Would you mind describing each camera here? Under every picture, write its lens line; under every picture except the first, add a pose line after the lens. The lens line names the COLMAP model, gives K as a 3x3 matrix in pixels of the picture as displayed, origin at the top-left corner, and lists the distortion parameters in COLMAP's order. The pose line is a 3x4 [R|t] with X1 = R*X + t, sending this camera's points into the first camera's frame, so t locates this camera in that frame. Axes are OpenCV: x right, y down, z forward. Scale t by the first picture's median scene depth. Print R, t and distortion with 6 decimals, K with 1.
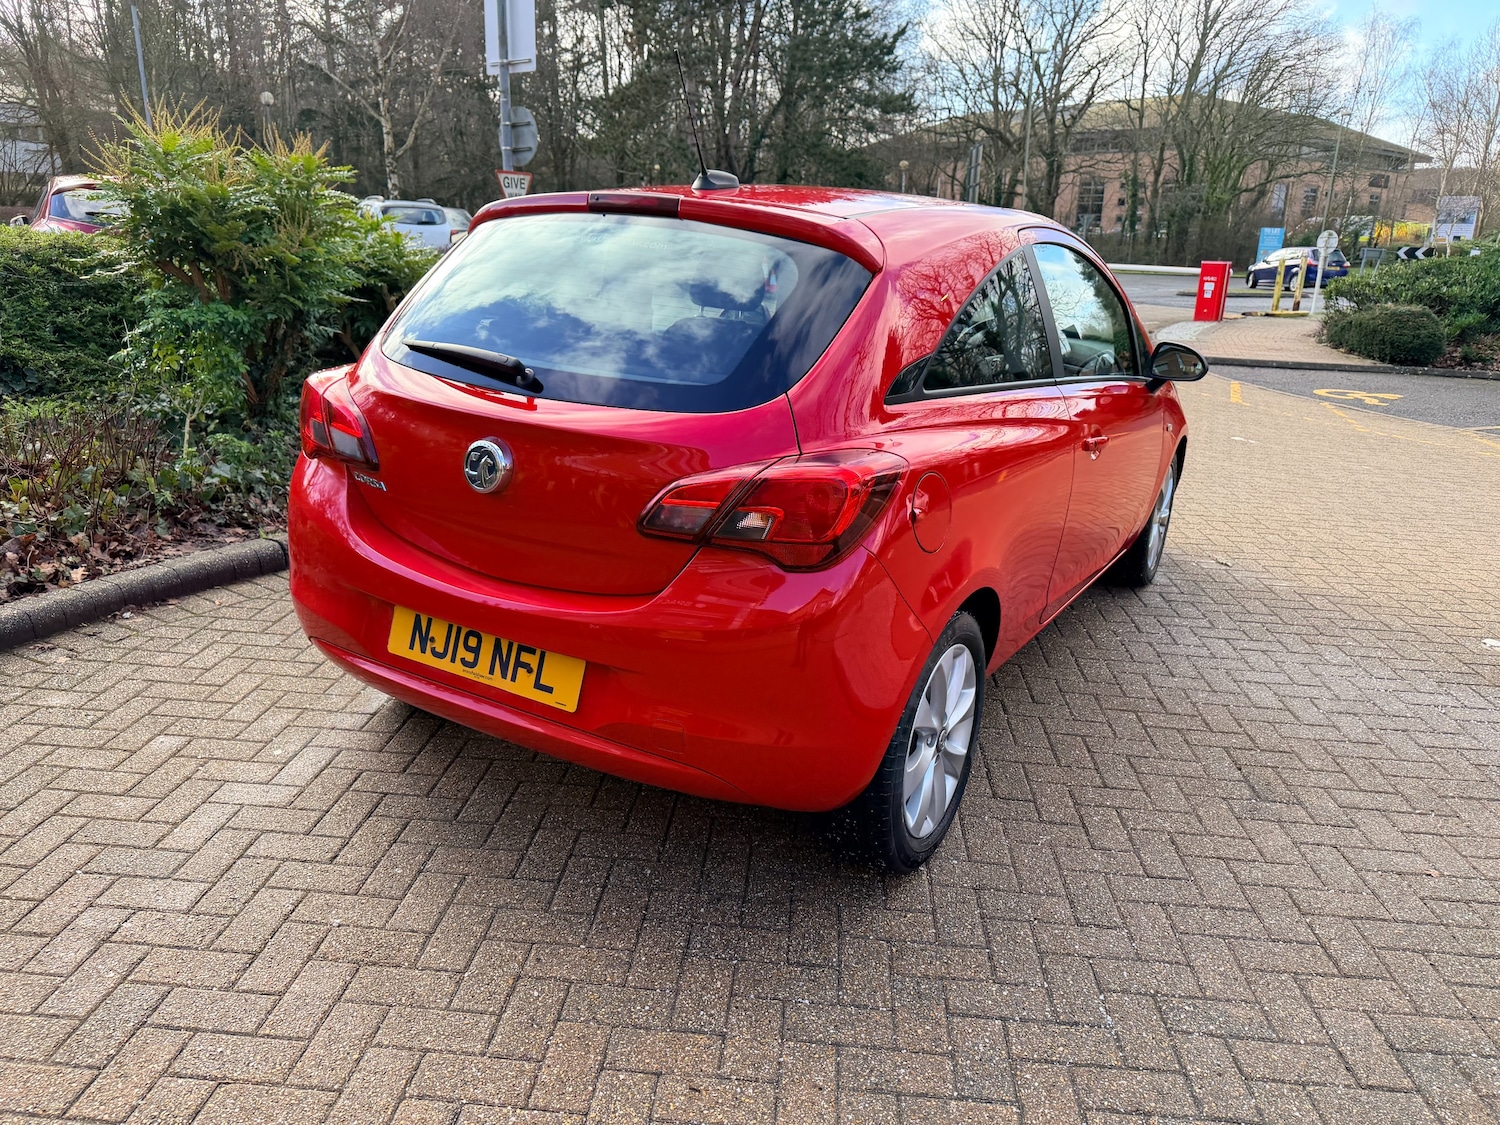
lens RADIAL K [[1054.7, 0, 762.8], [0, 1054.7, 568.8], [0, 0, 1]] dist [0.011246, -0.020153]
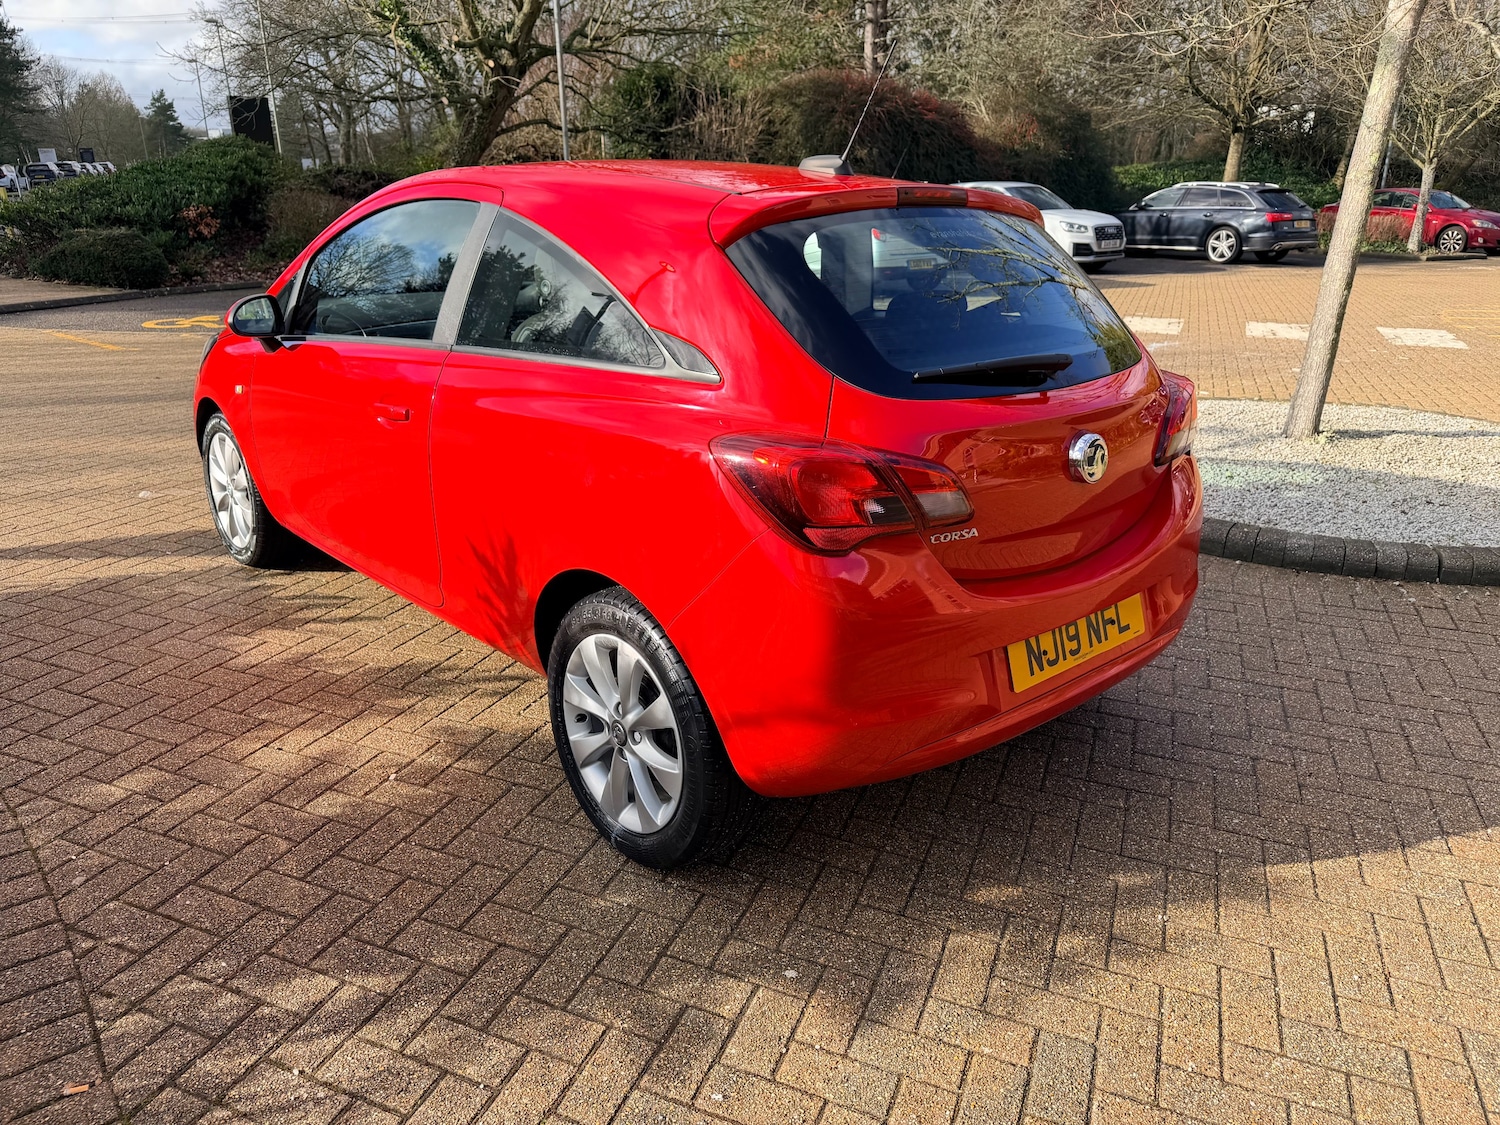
lens RADIAL K [[1054.7, 0, 746.8], [0, 1054.7, 566.2], [0, 0, 1]] dist [0.011246, -0.020153]
pose [[0.316017, -0.361661, 0.877117, -0.887995], [0.294062, 0.916304, 0.271871, -0.257416], [-0.902031, 0.172011, 0.395919, 0.605335]]
